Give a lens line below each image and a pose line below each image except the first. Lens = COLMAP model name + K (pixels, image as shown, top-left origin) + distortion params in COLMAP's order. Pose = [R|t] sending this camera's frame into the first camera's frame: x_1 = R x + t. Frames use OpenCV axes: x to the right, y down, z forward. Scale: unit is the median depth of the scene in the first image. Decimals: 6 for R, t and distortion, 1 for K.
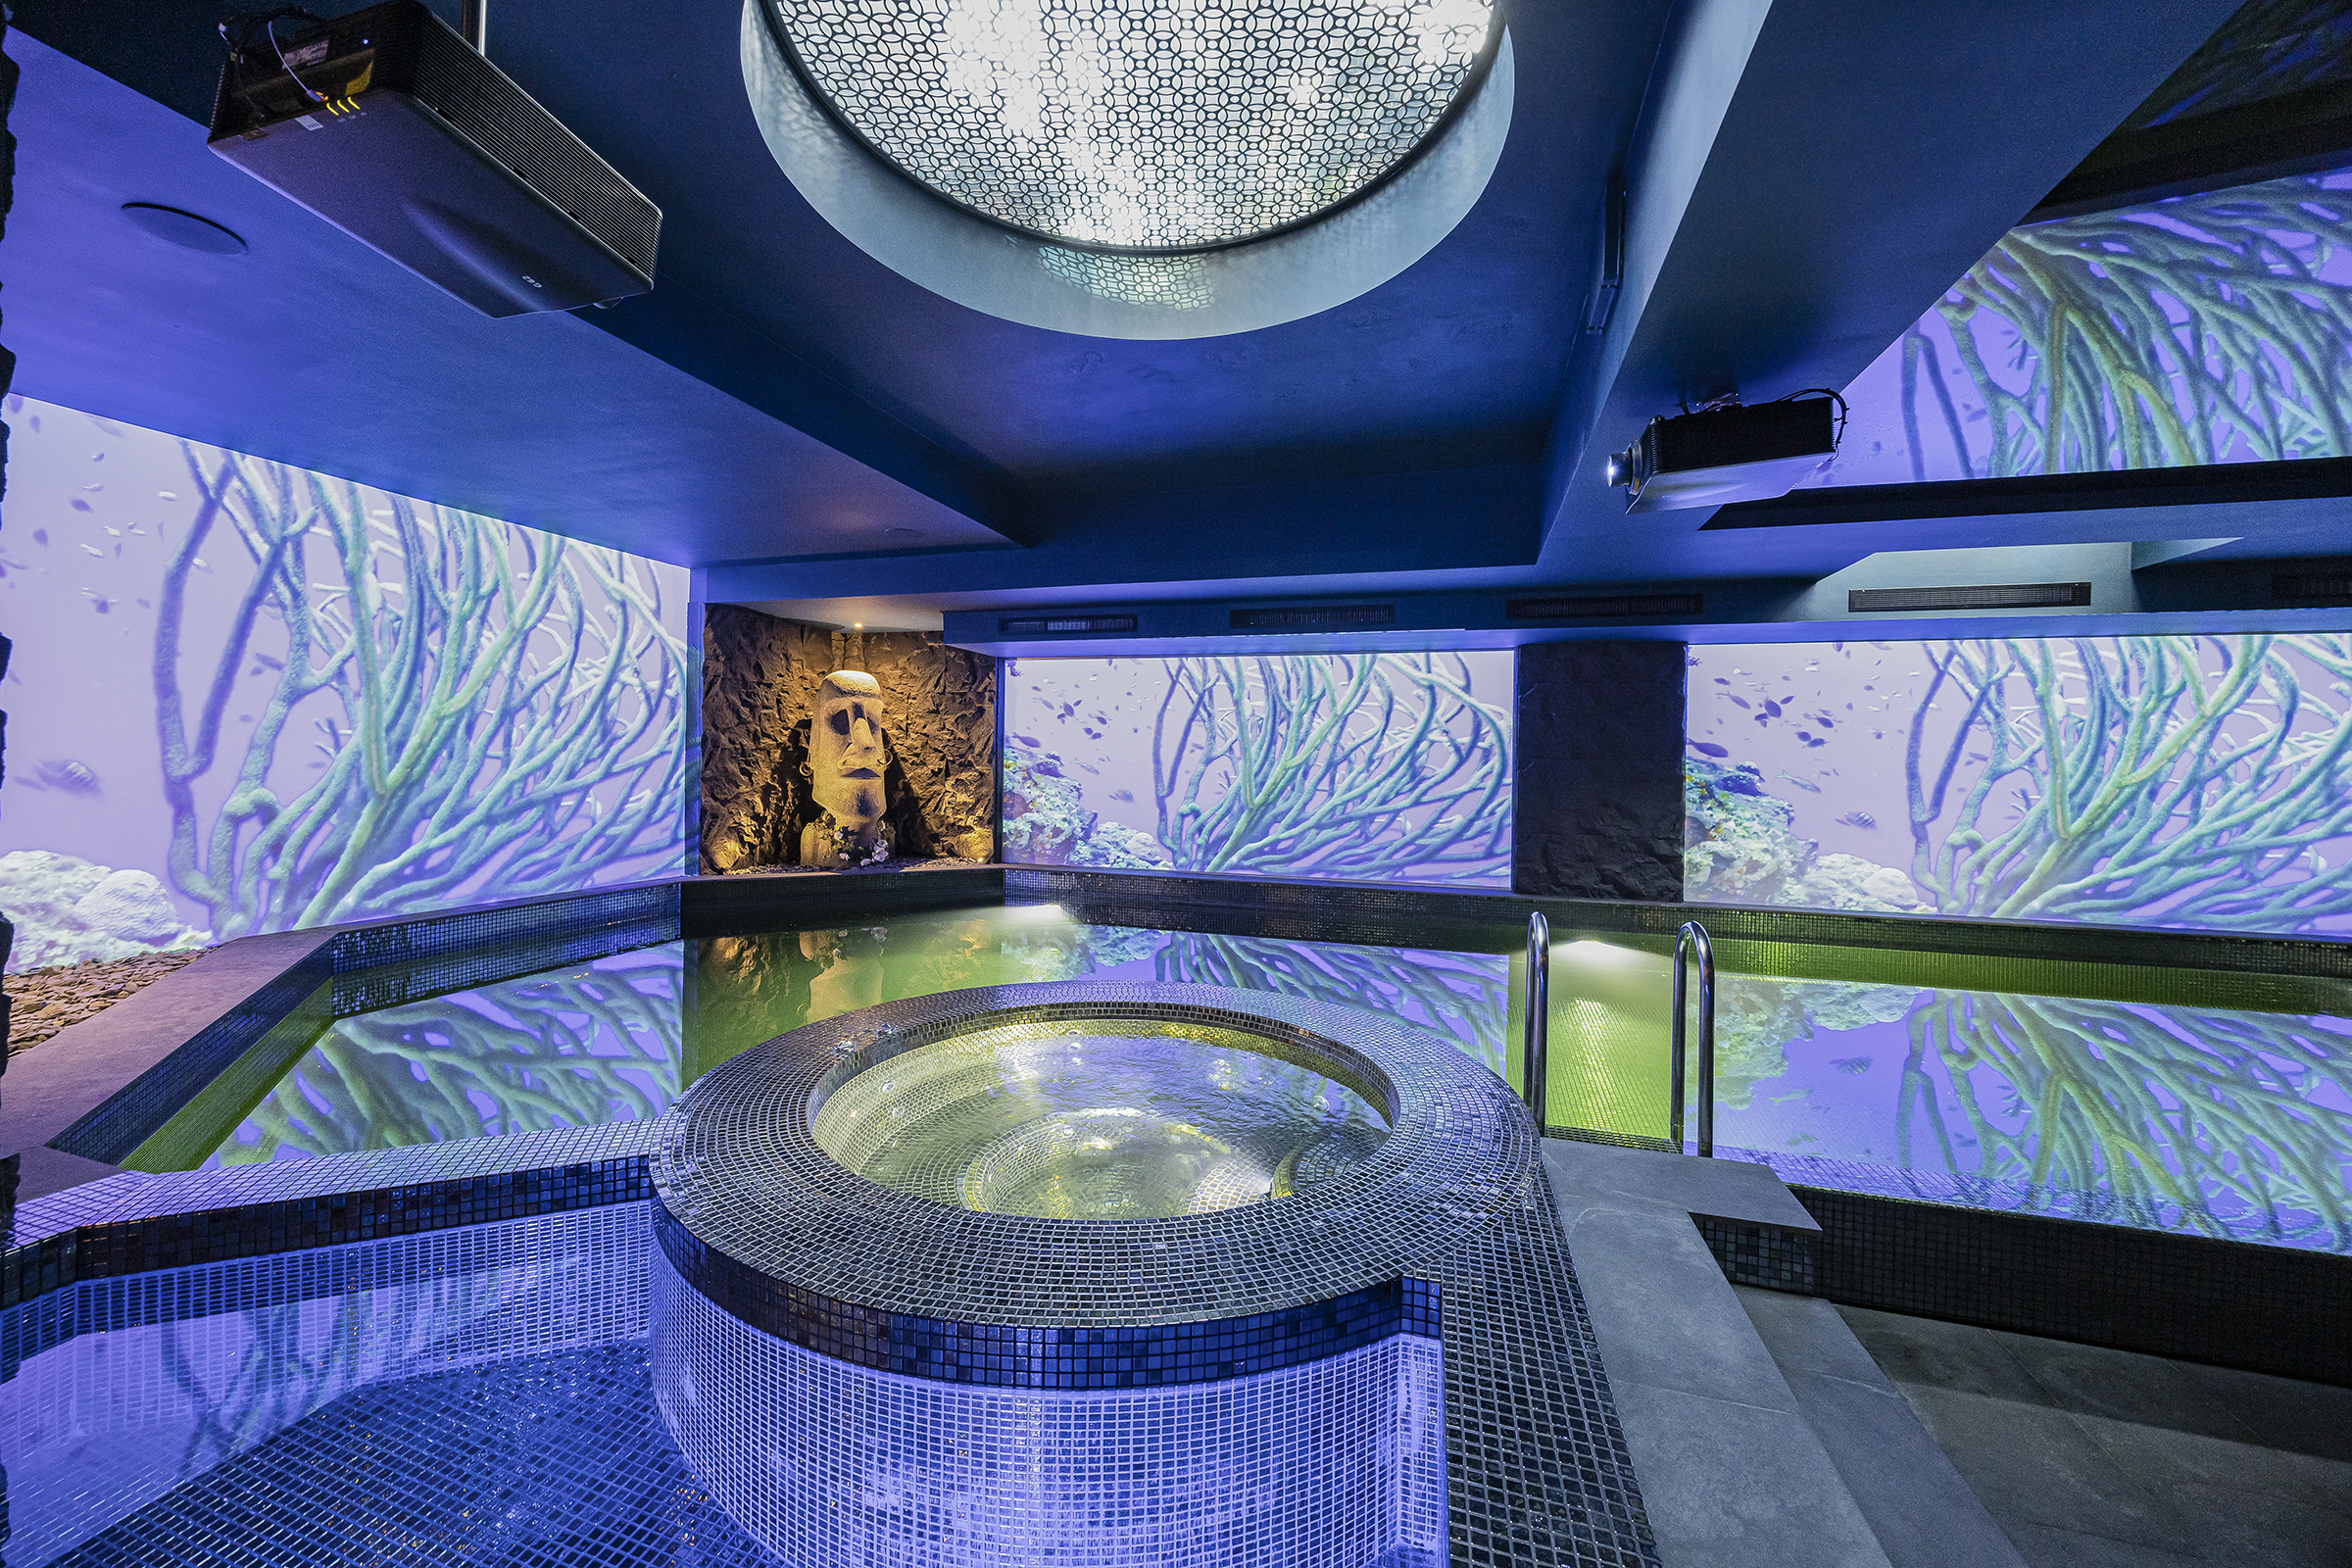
lens RADIAL K [[916.3, 0, 1151.2], [0, 916.3, 766.2], [0, 0, 1]] dist [-0.002092, 0.000038]
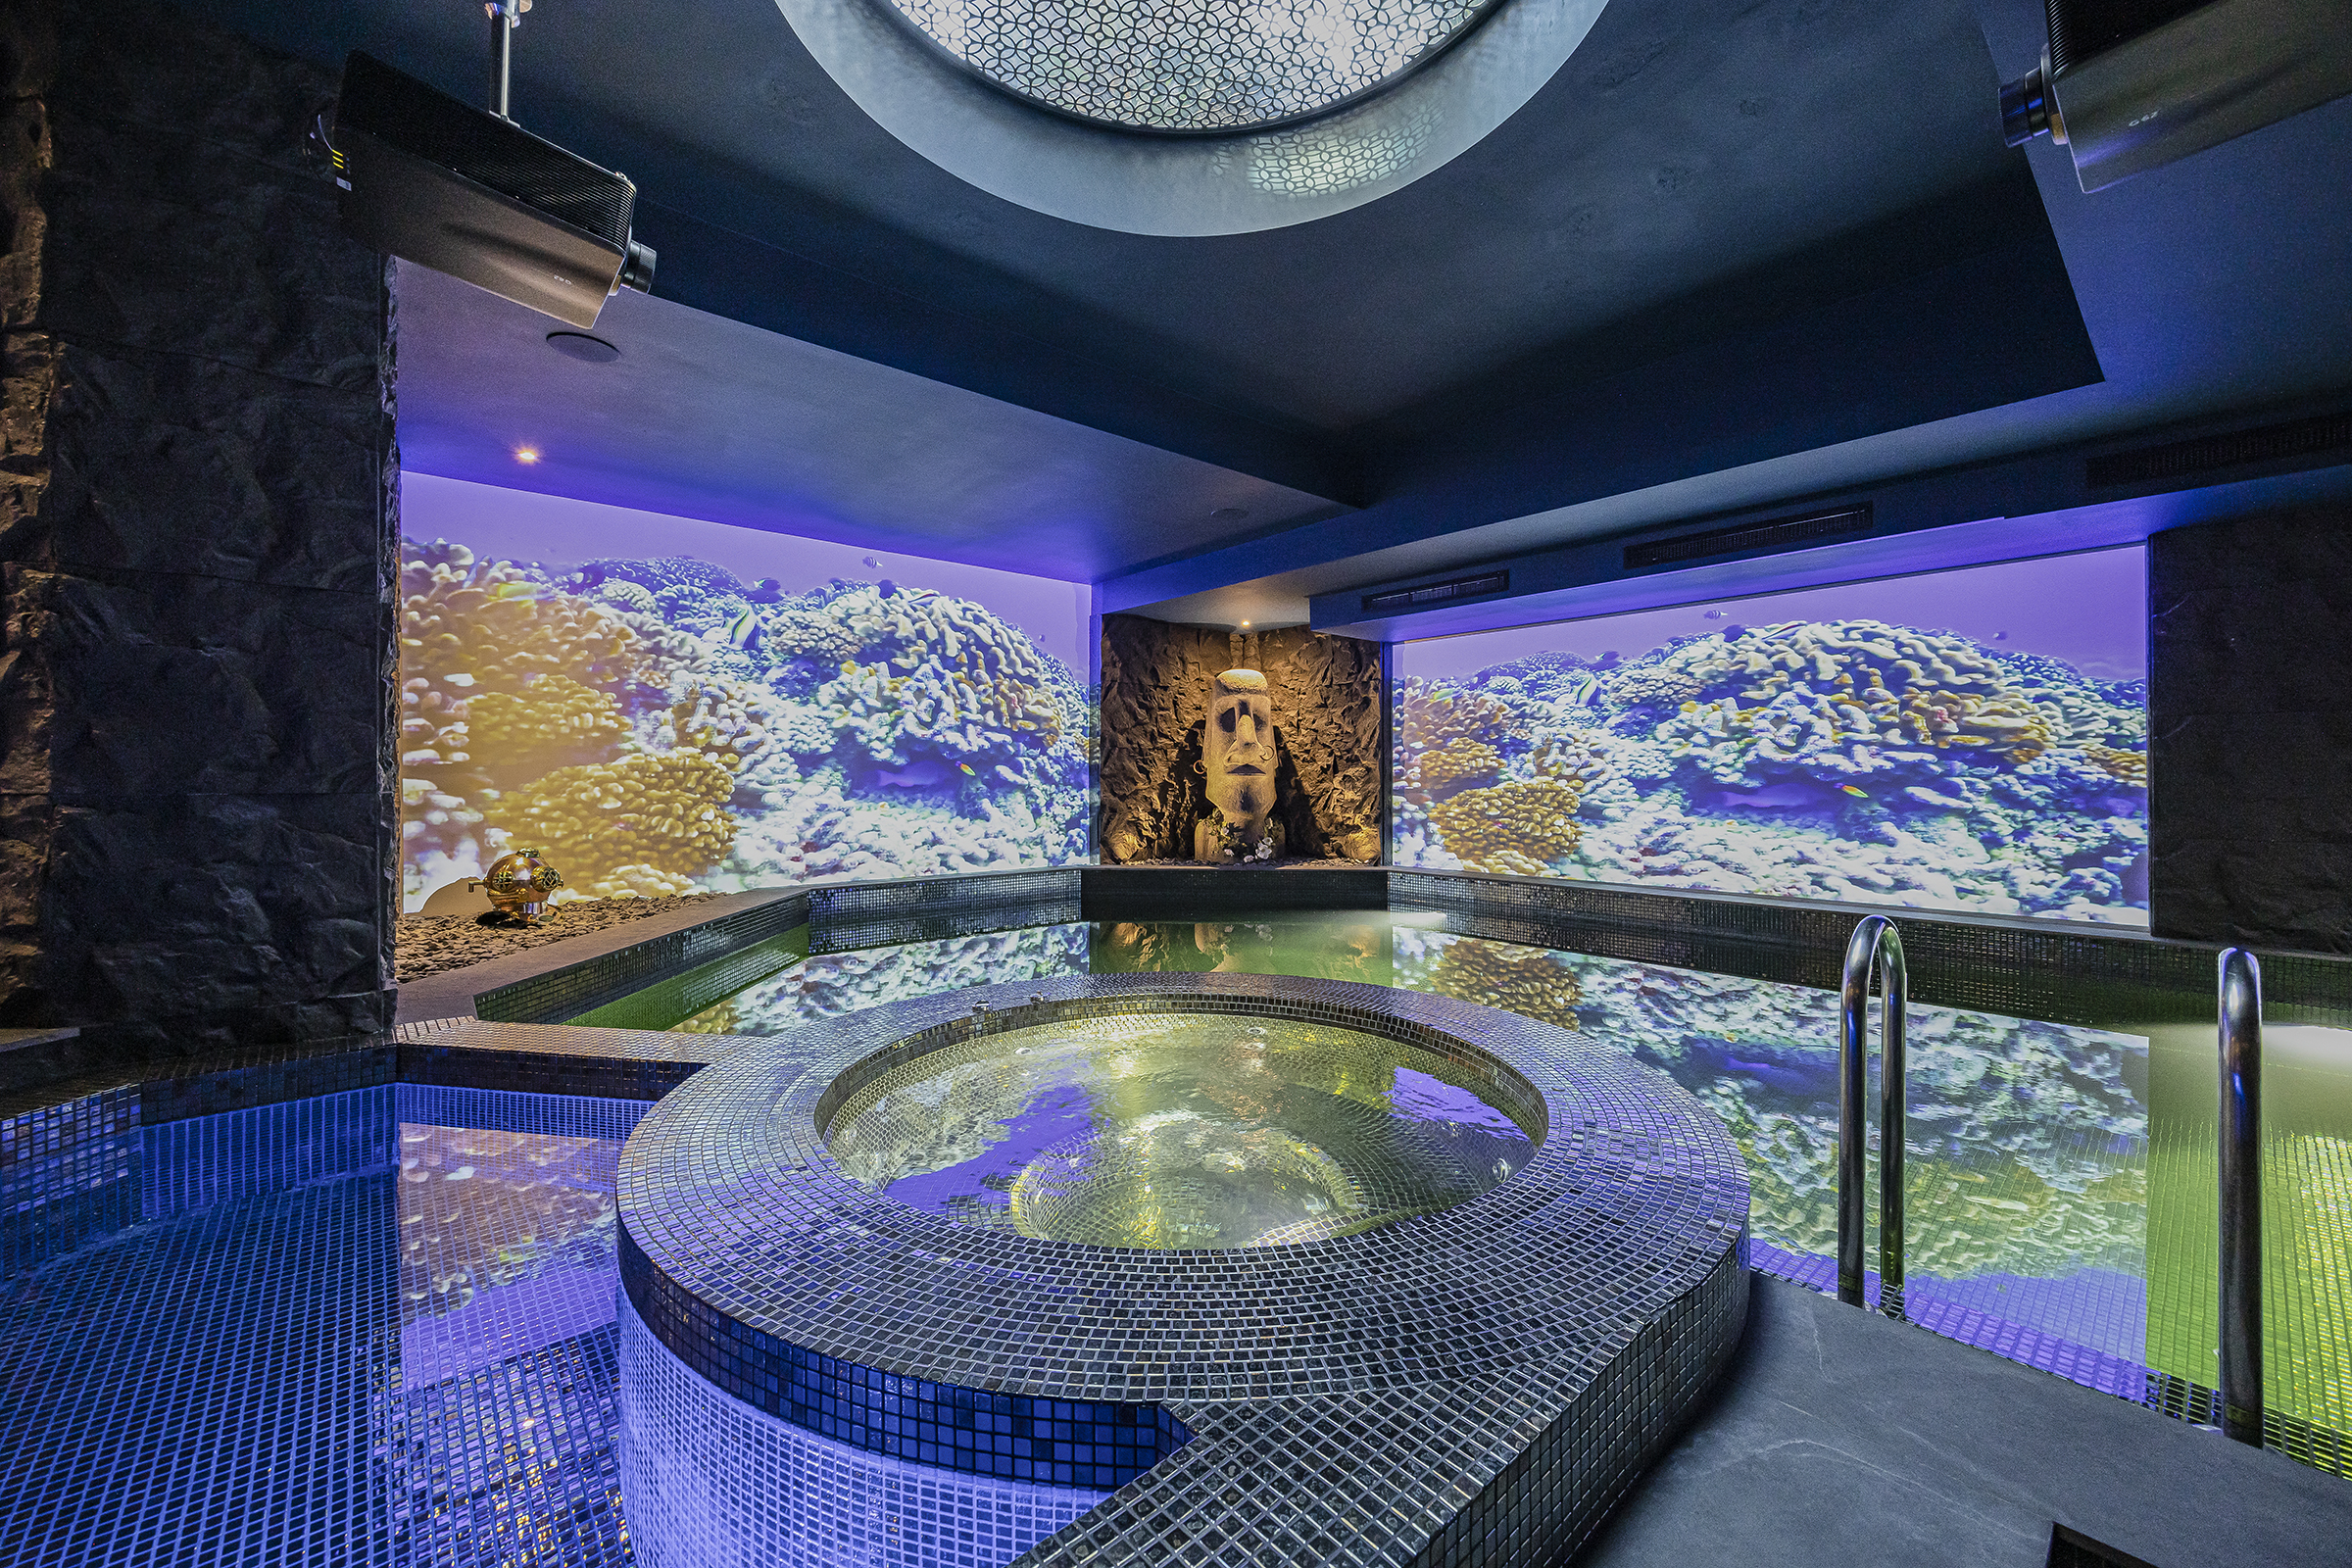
lens RADIAL K [[916.3, 0, 1176.1], [0, 916.3, 777.2], [0, 0, 1]] dist [-0.002092, 0.000038]
pose [[0.846632, -0.017553, -0.531889, 0.150657], [0.009561, 0.999796, -0.017776, 0.032797], [0.532092, 0.009964, 0.846628, 0.112654]]
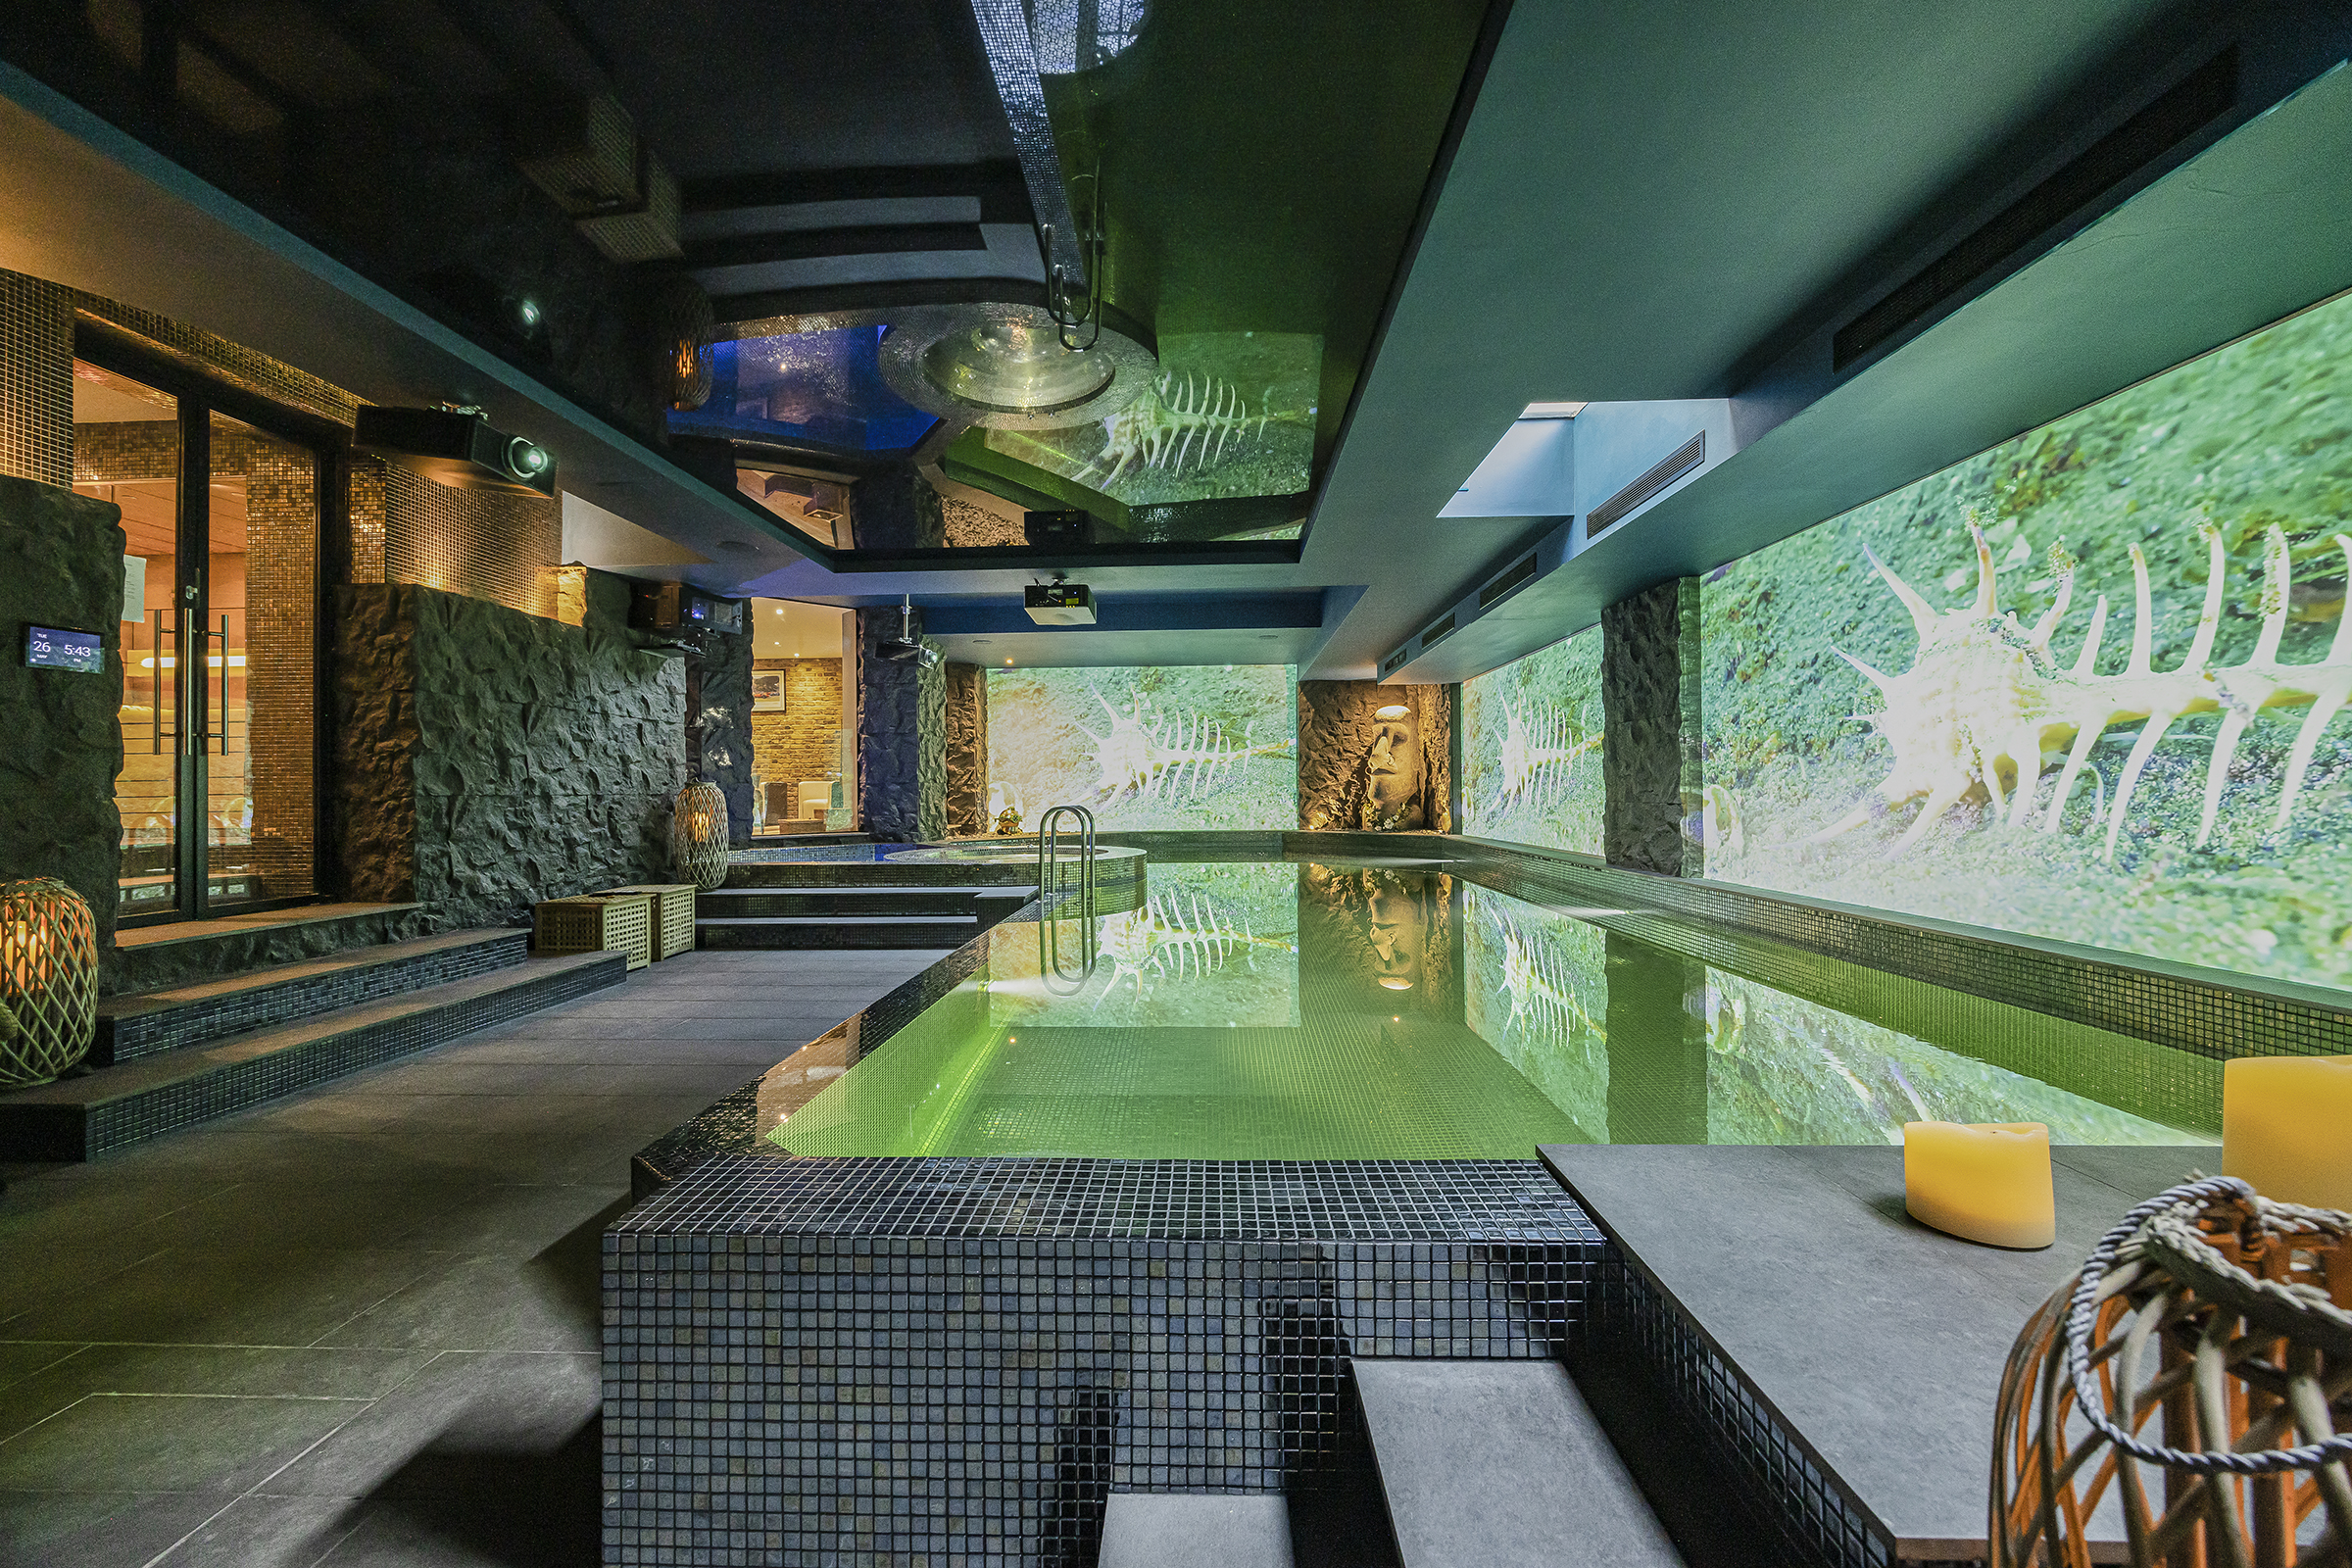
lens RADIAL K [[916.3, 0, 1161.8], [0, 916.3, 787.4], [0, 0, 1]] dist [-0.002092, 0.000038]
pose [[0.264694, -0.018048, -0.964164, 1.082026], [0.002010, 0.999833, -0.018164, 0.060978], [0.964330, 0.002869, 0.264686, 0.227612]]
